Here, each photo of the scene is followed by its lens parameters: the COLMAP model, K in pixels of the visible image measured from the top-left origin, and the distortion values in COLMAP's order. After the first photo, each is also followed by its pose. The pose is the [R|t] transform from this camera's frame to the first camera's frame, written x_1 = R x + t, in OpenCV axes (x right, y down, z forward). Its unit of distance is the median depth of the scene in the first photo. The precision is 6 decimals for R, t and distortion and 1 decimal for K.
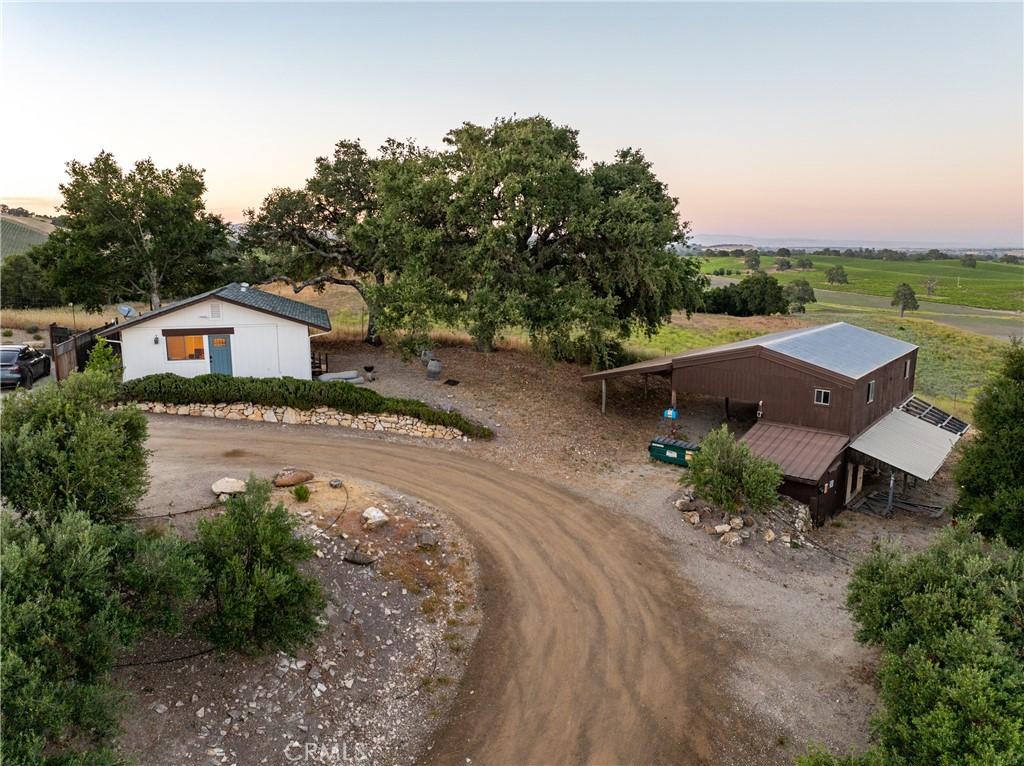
lens RADIAL K [[708.4, 0, 517.9], [0, 708.4, 380.3], [0, 0, 1]] dist [-0.029053, -0.013886]
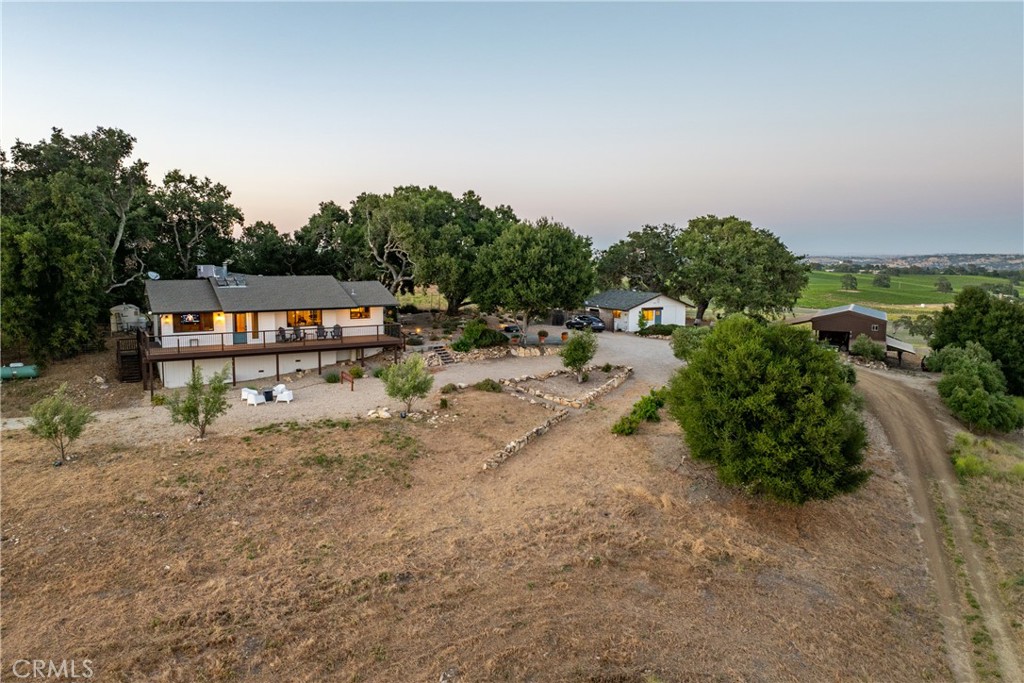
lens RADIAL K [[709.5, 0, 509.4], [0, 709.5, 331.0], [0, 0, 1]] dist [-0.032791, 0.000191]
pose [[0.978573, -0.025358, 0.204333, -1.510209], [0.041351, 0.996372, -0.074382, 0.180788], [-0.201706, 0.081238, 0.976071, -1.380109]]
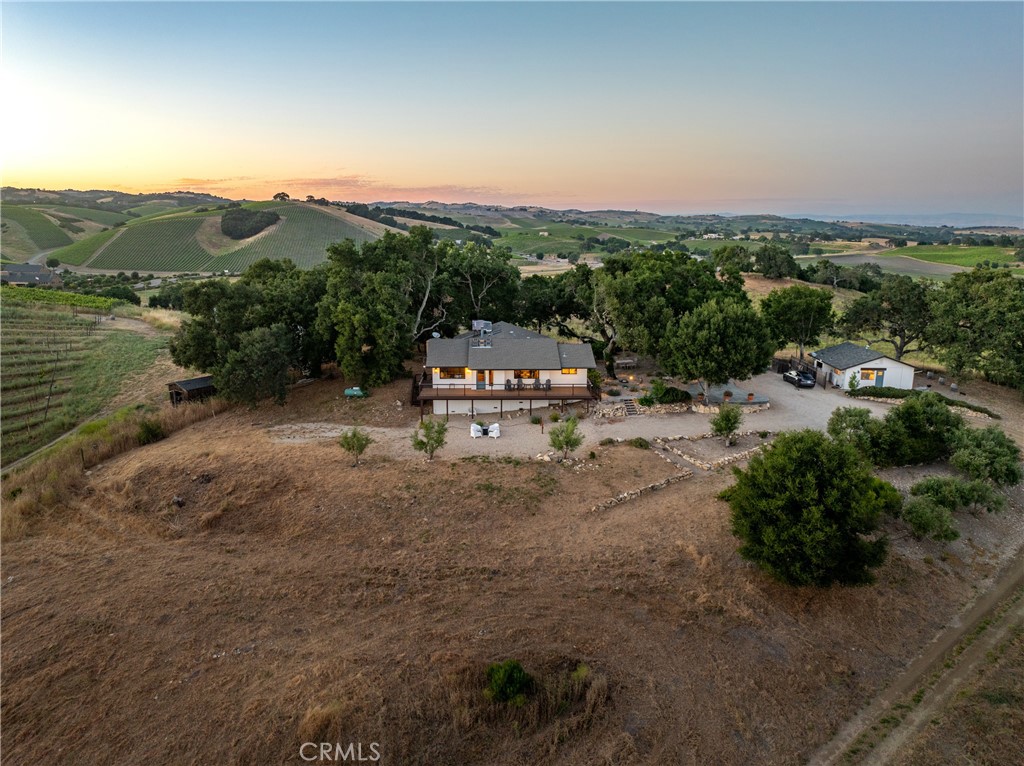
lens RADIAL K [[708.4, 0, 520.7], [0, 708.4, 384.8], [0, 0, 1]] dist [-0.029053, -0.013886]
pose [[0.957955, 0.063330, -0.279842, -1.000334], [-0.052922, 0.997602, 0.044601, -0.060214], [0.281996, -0.027916, 0.959009, -1.899124]]
